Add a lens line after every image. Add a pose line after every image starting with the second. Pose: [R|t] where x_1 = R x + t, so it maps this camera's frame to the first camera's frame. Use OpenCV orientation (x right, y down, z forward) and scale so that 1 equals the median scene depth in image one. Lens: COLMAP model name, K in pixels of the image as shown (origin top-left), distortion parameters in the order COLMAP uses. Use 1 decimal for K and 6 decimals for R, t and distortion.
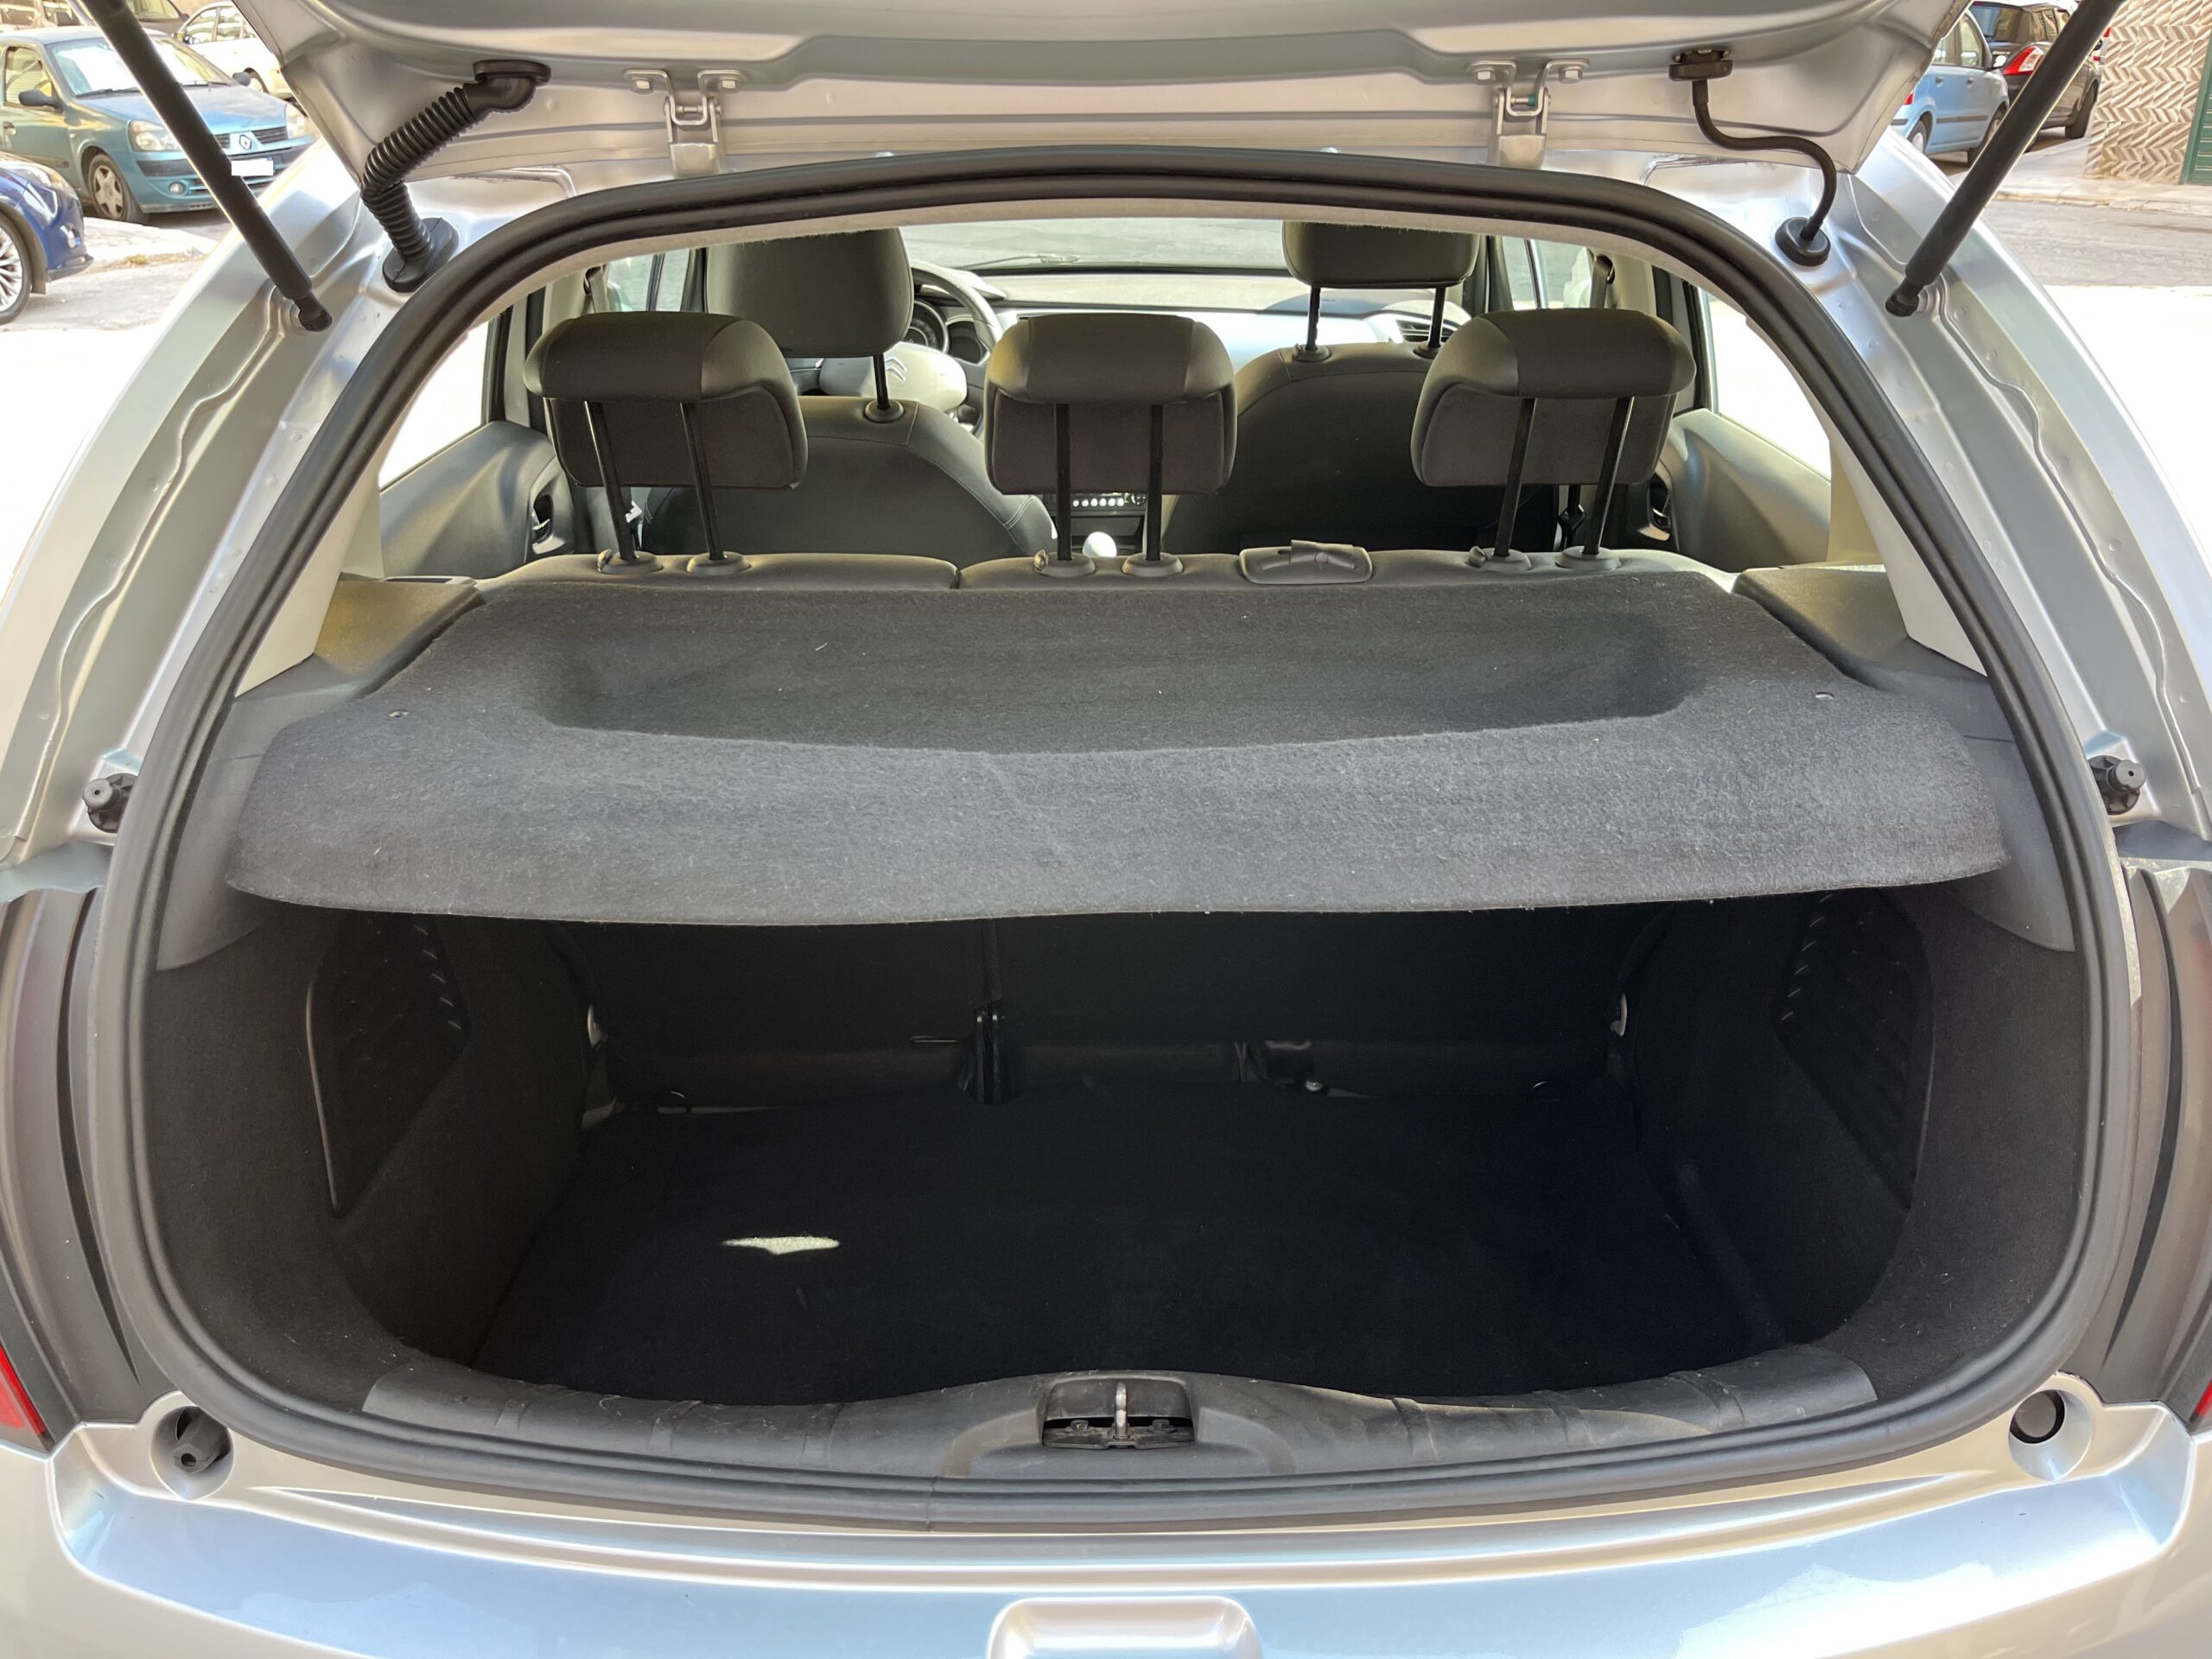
lens RADIAL K [[1689.5, 0, 1093.3], [0, 1689.5, 817.9], [0, 0, 1]] dist [0.066887, -0.099508]
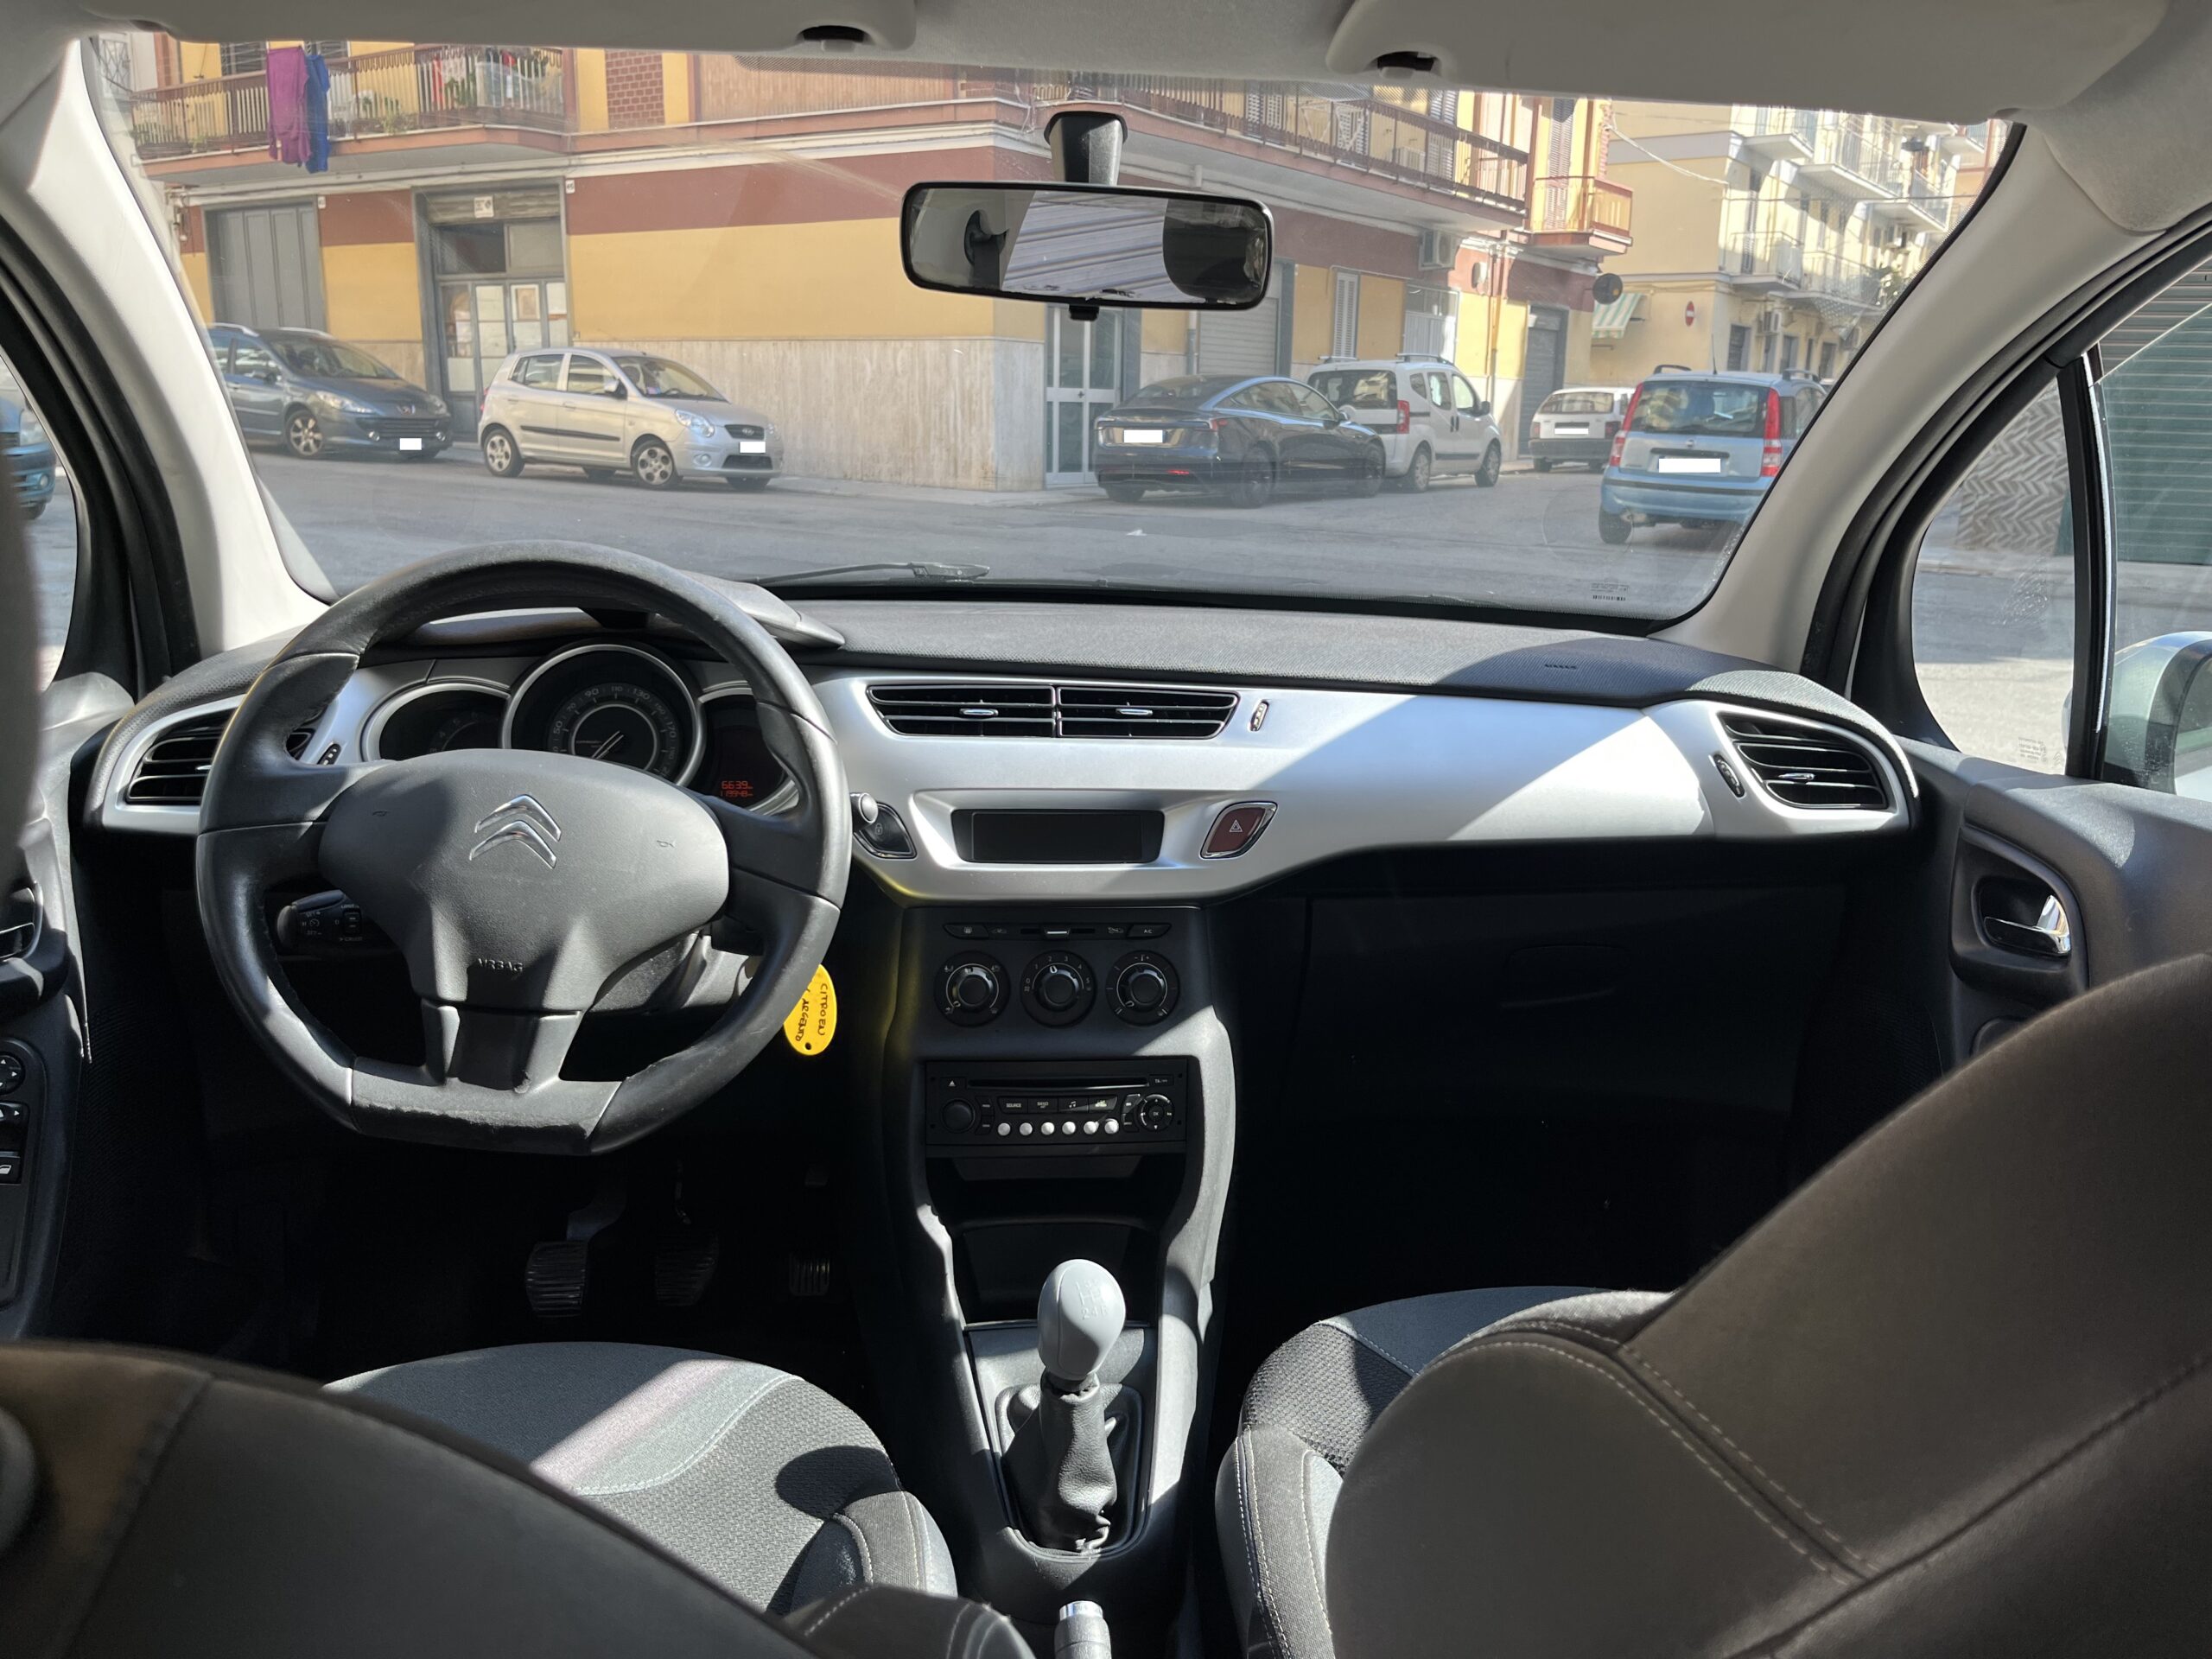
lens RADIAL K [[1689.5, 0, 1096.4], [0, 1689.5, 780.8], [0, 0, 1]] dist [0.066887, -0.099508]
pose [[0.994598, 0.016575, 0.102469, -0.007162], [0.005633, 0.977094, -0.212734, -0.041665], [-0.103648, 0.212162, 0.971722, 0.134637]]
